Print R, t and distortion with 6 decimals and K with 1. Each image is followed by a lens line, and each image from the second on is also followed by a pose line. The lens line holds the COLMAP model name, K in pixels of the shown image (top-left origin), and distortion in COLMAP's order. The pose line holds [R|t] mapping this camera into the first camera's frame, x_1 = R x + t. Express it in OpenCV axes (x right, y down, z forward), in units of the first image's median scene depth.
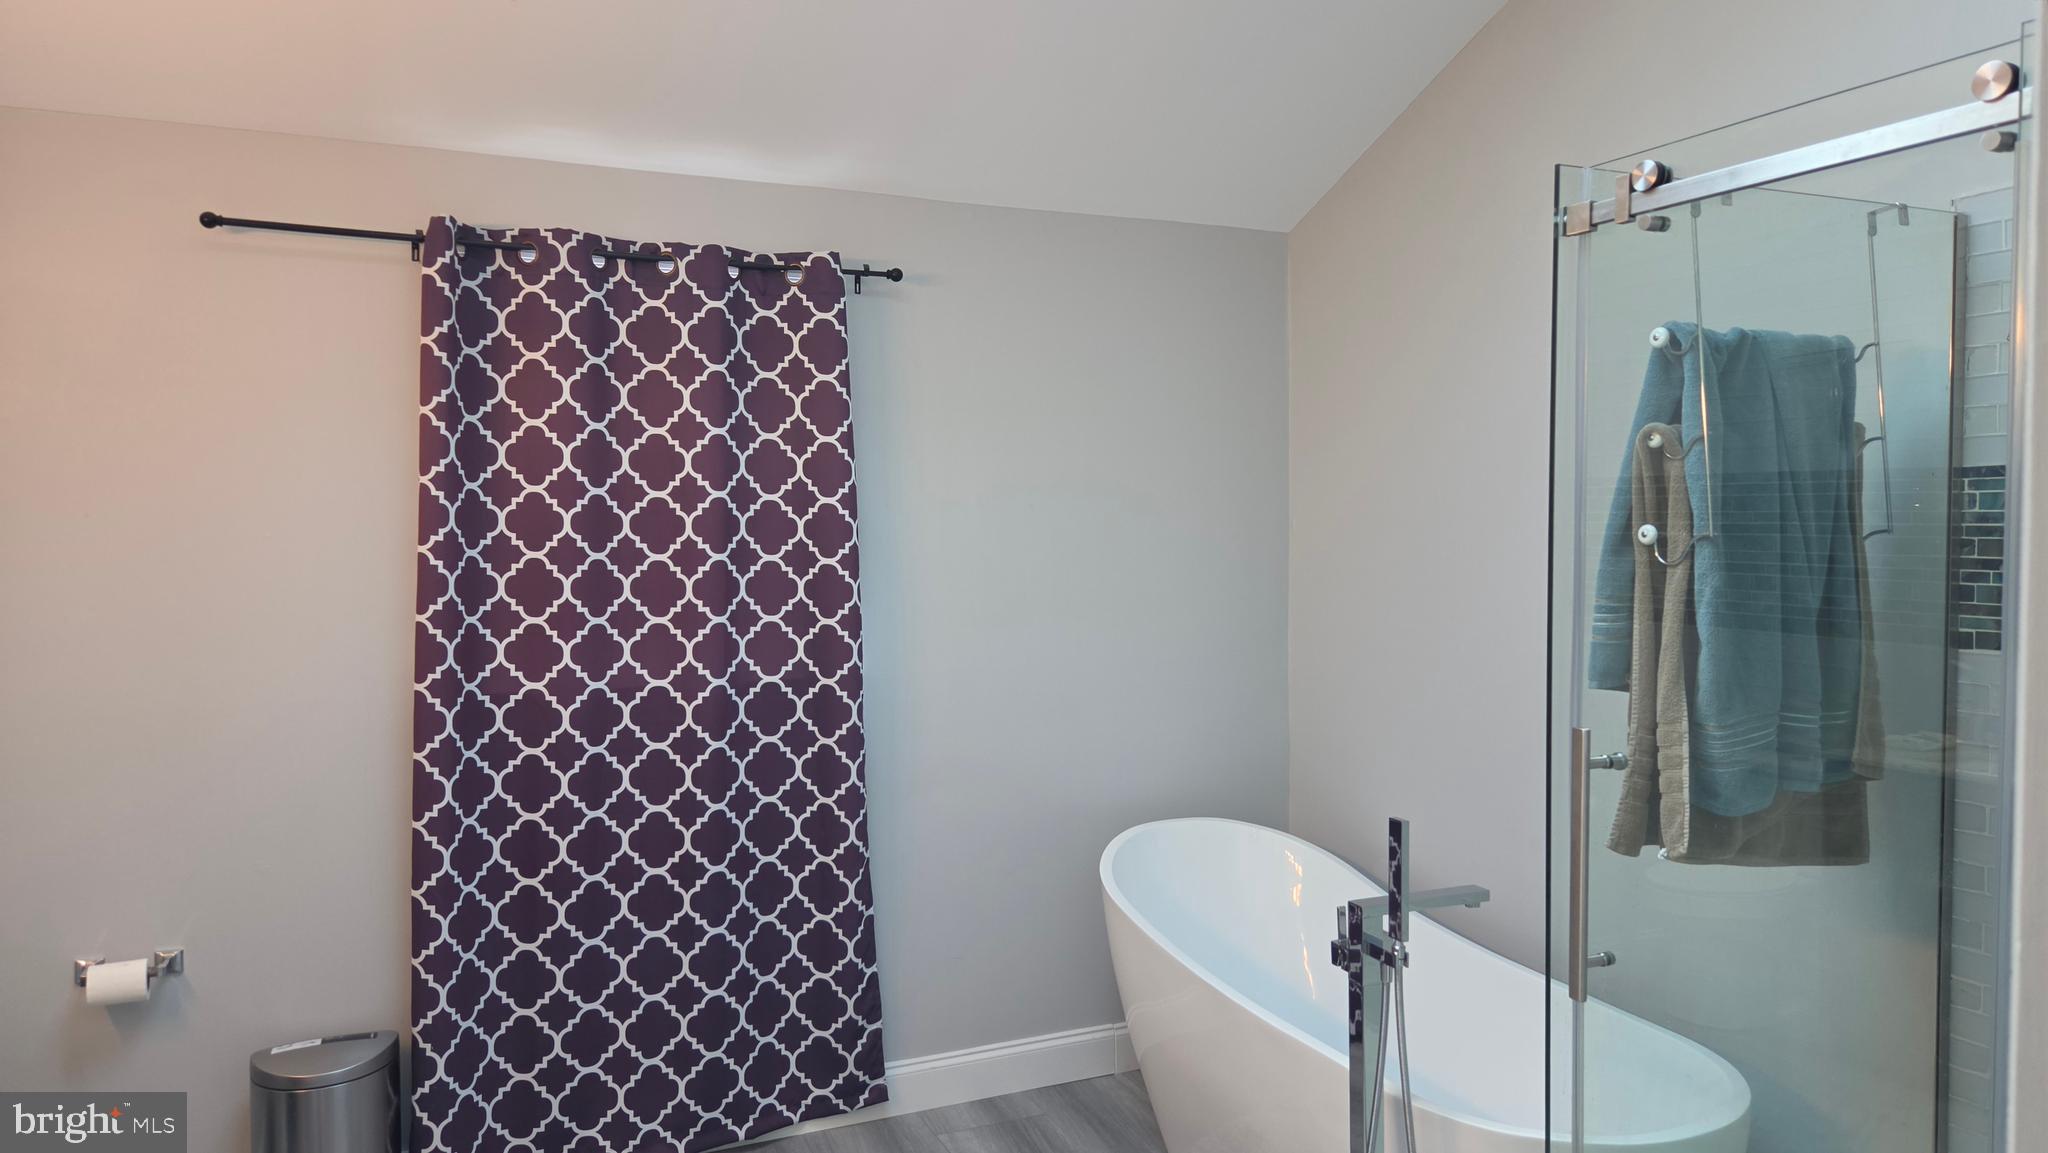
lens RADIAL K [[1374.3, 0, 1022.5], [0, 1374.3, 574.7], [0, 0, 1]] dist [0.042624, -0.009986]
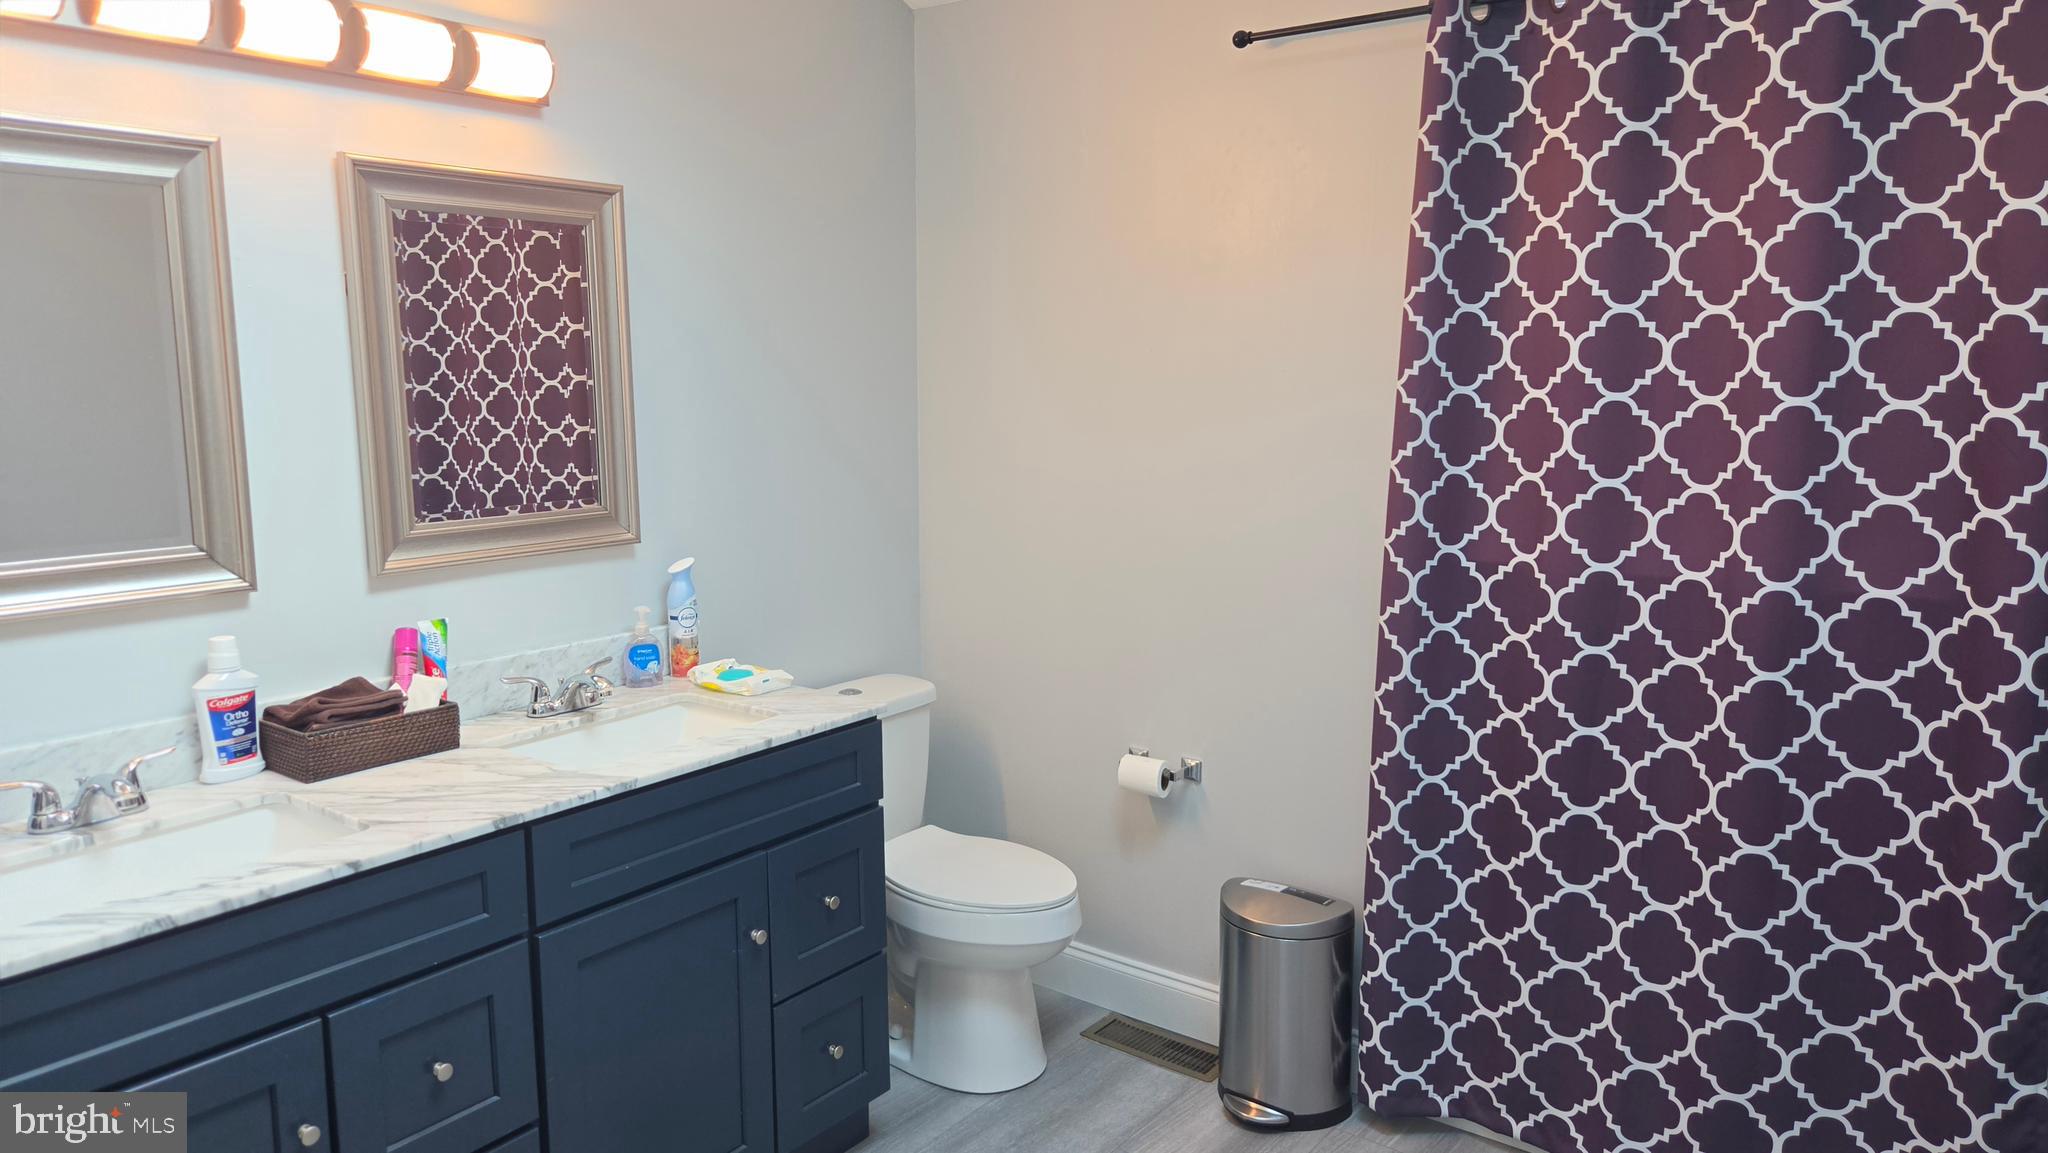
lens RADIAL K [[1374.3, 0, 1022.2], [0, 1374.3, 576.5], [0, 0, 1]] dist [0.042624, -0.009986]
pose [[0.476007, 0.134244, -0.869135, 0.221647], [-0.035157, 0.990395, 0.133719, -0.006630], [0.878739, -0.033095, 0.476155, 0.379461]]
